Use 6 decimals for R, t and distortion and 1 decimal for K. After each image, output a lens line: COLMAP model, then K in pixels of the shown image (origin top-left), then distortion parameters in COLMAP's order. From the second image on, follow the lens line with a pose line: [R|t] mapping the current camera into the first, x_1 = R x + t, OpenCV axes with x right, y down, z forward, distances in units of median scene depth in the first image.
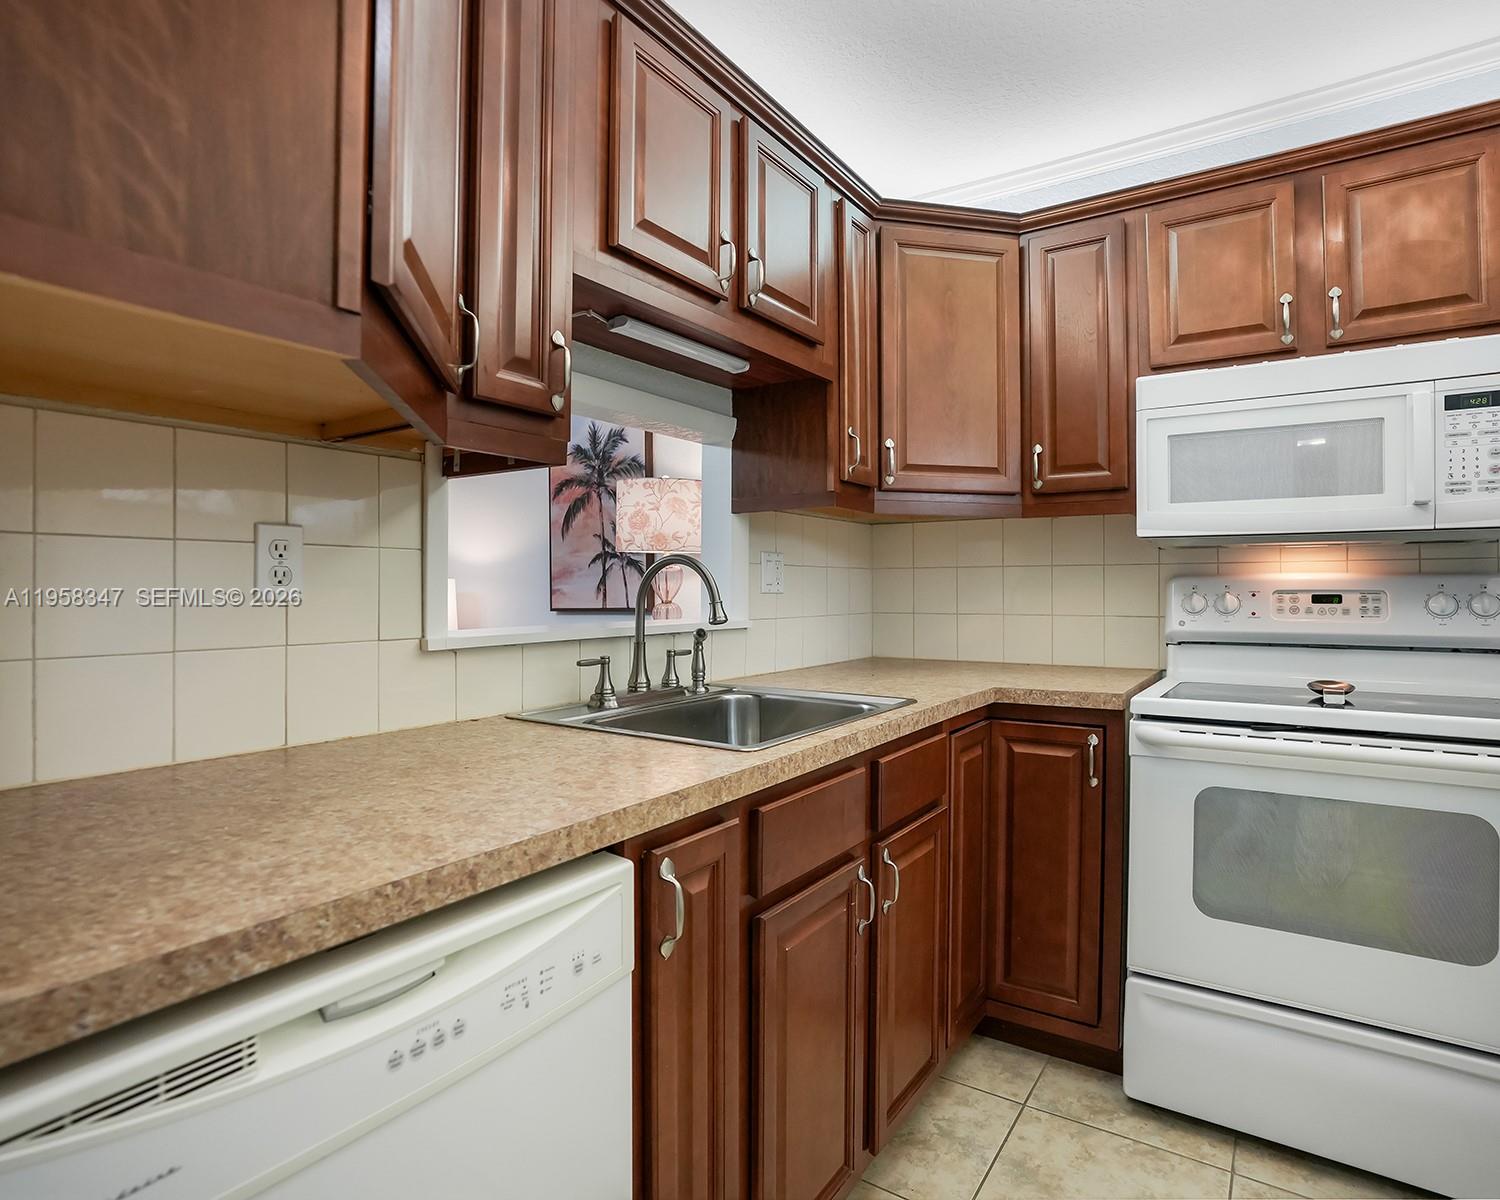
lens RADIAL K [[822.2, 0, 746.1], [0, 822.2, 591.6], [0, 0, 1]] dist [-0.079834, 0.031205]
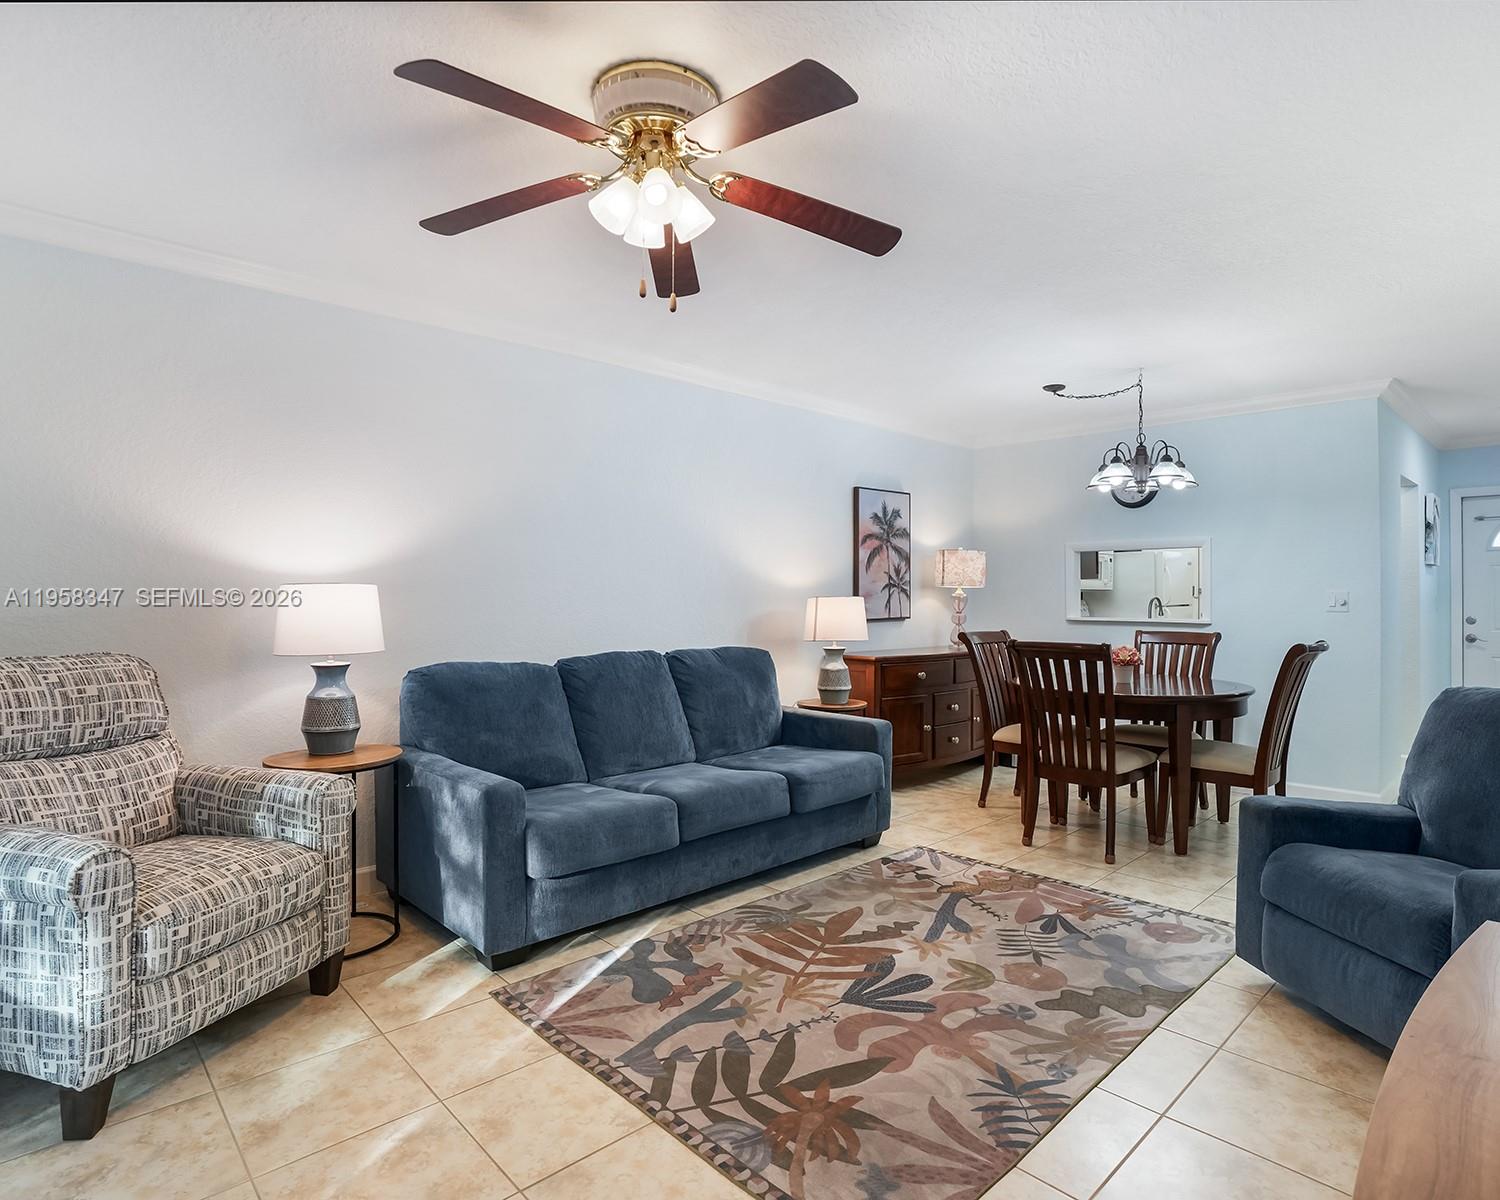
lens RADIAL K [[822.2, 0, 746.1], [0, 822.2, 591.6], [0, 0, 1]] dist [-0.079834, 0.031205]
pose [[0.227299, 0.006811, 0.973801, -3.349250], [0.001374, 0.999972, -0.007315, -0.036812], [-0.973824, 0.003001, 0.227283, 1.675886]]
